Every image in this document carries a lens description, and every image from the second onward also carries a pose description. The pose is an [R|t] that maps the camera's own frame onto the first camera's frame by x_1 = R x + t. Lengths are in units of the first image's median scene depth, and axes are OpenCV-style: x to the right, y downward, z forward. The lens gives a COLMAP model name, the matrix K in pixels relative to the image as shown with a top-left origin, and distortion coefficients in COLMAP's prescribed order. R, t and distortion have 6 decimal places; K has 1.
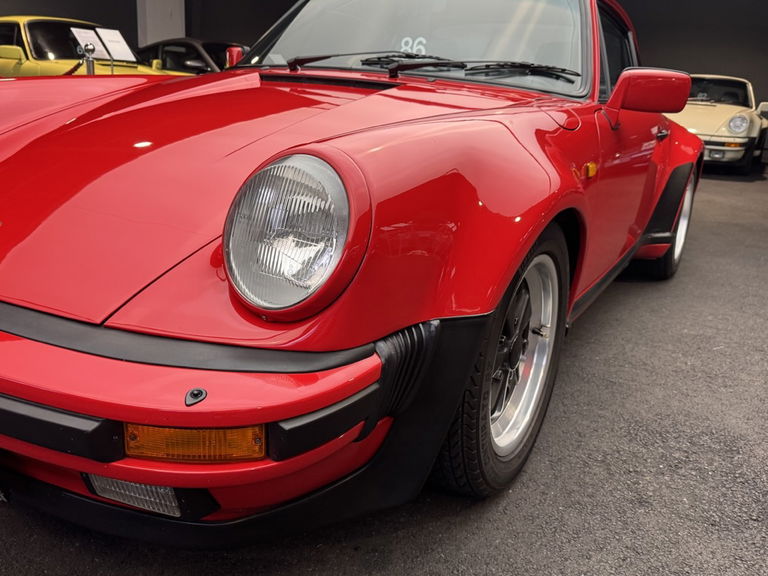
lens RADIAL K [[696.7, 0, 394.0], [0, 696.7, 288.9], [0, 0, 1]] dist [0.132541, -0.165631]
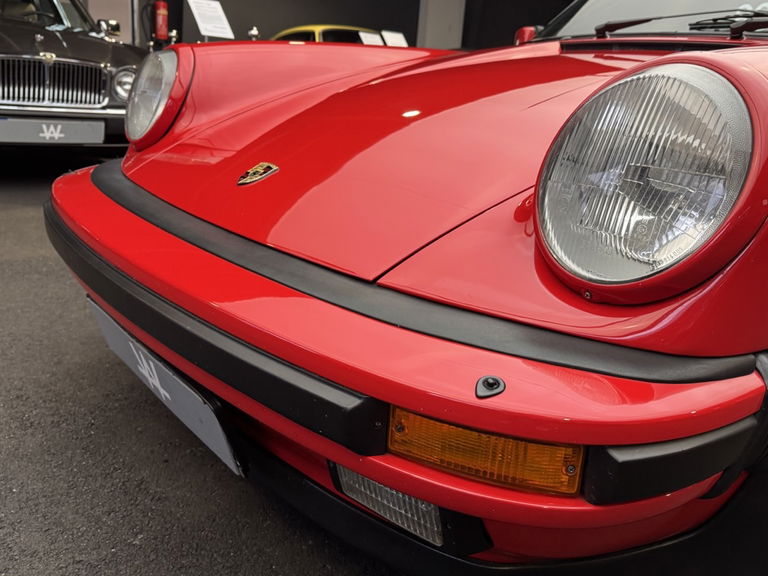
lens RADIAL K [[696.7, 0, 394.0], [0, 696.7, 288.9], [0, 0, 1]] dist [0.132541, -0.165631]
pose [[0.940080, 0.114269, -0.321235, -0.138461], [-0.125089, 0.992058, -0.013174, 0.067064], [0.317179, 0.052567, 0.946908, 0.263532]]
